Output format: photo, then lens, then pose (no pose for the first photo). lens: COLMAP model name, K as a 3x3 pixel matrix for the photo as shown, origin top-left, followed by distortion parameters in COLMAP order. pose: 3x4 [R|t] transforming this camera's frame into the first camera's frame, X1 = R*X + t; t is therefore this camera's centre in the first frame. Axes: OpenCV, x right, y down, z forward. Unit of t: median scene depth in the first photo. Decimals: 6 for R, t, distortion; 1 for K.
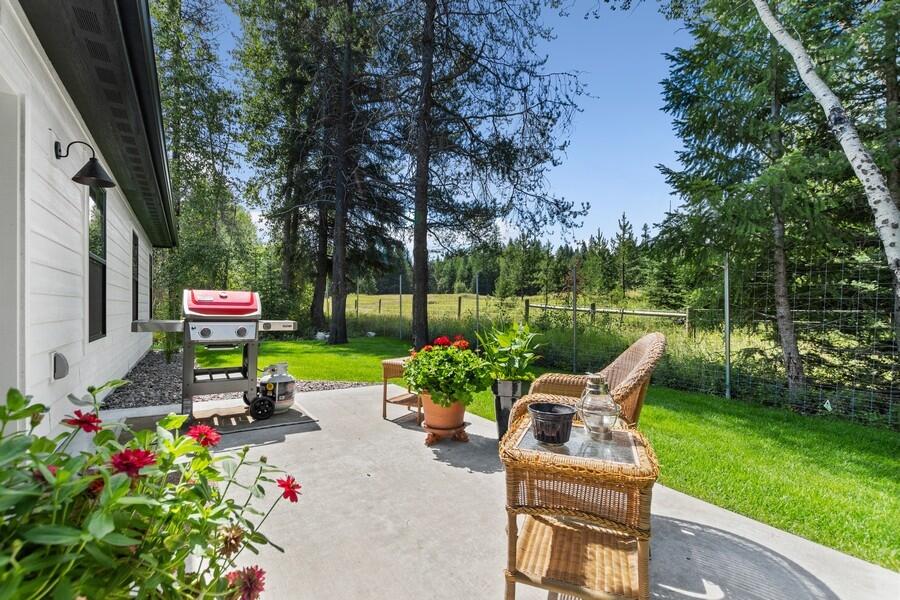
lens RADIAL K [[396.7, 0, 446.4], [0, 396.7, 302.5], [0, 0, 1]] dist [0.006645, -0.003406]
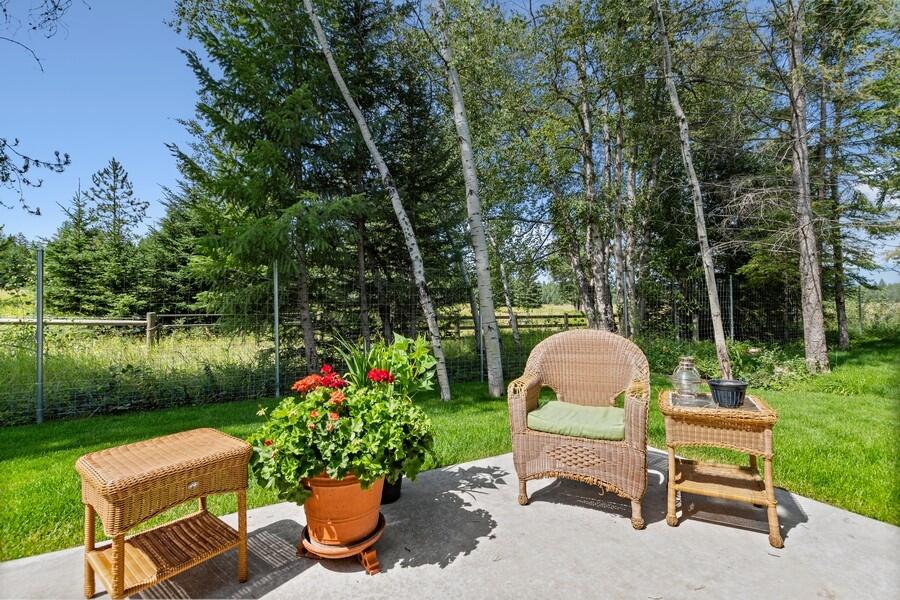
lens RADIAL K [[396.7, 0, 447.5], [0, 396.7, 302.0], [0, 0, 1]] dist [0.006645, -0.003406]
pose [[0.120804, 0.008704, 0.992638, -0.227957], [0.004384, 0.999947, -0.009301, -0.002382], [-0.992667, 0.005476, 0.120759, 0.326183]]
